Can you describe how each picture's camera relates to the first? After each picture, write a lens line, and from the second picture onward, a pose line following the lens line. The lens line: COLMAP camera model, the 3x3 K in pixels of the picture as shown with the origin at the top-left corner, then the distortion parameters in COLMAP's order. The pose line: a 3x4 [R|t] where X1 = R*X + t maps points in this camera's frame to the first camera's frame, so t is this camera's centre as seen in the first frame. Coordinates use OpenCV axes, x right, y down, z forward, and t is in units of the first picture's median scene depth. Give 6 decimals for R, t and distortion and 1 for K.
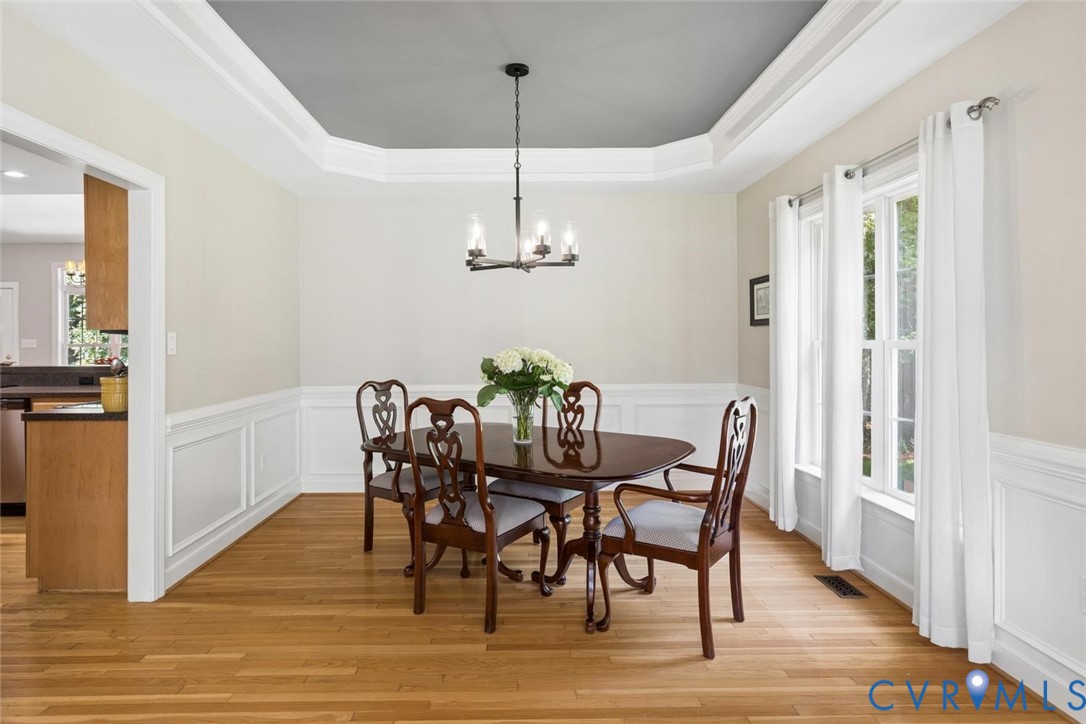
lens RADIAL K [[622.1, 0, 520.7], [0, 622.1, 338.2], [0, 0, 1]] dist [-0.003765, 0.000533]
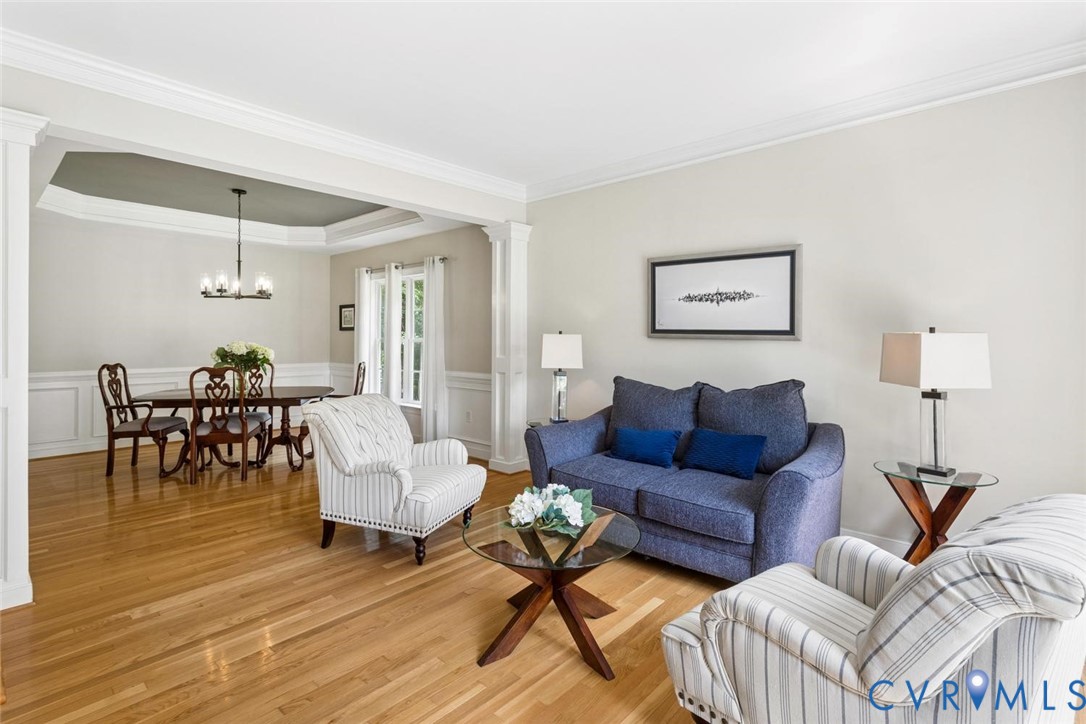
lens RADIAL K [[526.5, 0, 534.4], [0, 526.5, 338.2], [0, 0, 1]] dist [0.015722, -0.000176]
pose [[0.686092, 0.007073, 0.727480, -0.548439], [-0.009002, 0.999959, -0.001232, -0.000765], [-0.727459, -0.005704, 0.686128, -0.726887]]
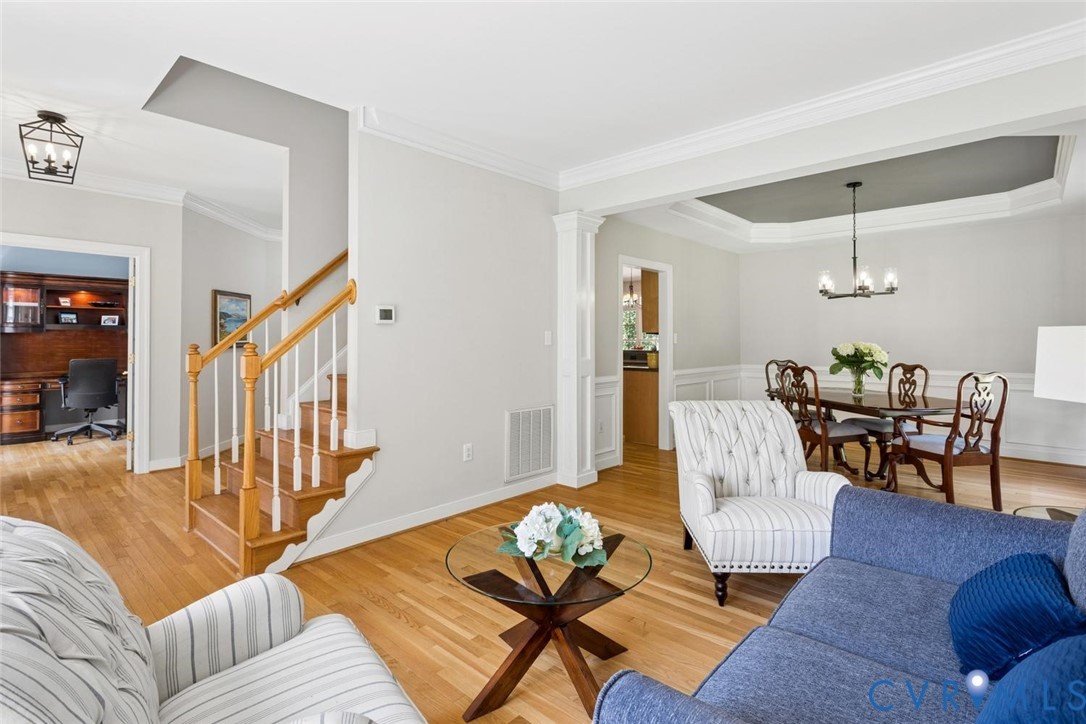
lens RADIAL K [[524.3, 0, 527.5], [0, 524.3, 331.3], [0, 0, 1]] dist [0.002560, 0.001205]
pose [[0.720681, -0.005031, -0.693249, 0.359794], [-0.001353, 0.999962, -0.008663, -0.000847], [0.693266, 0.007181, 0.720646, -0.722340]]
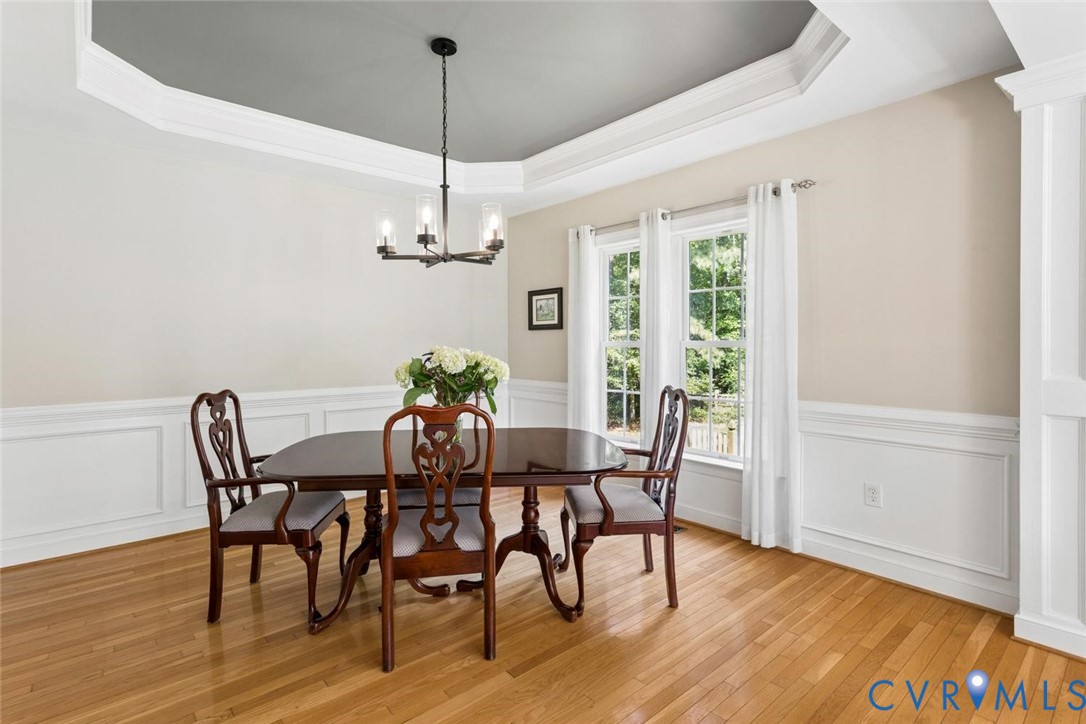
lens RADIAL K [[530.1, 0, 538.7], [0, 530.1, 348.4], [0, 0, 1]] dist [0.002478, 0.000371]
pose [[0.762948, -0.003378, 0.646451, -0.410923], [-0.002462, 0.999964, 0.008131, 0.010990], [-0.646455, -0.007795, 0.762913, 0.302398]]
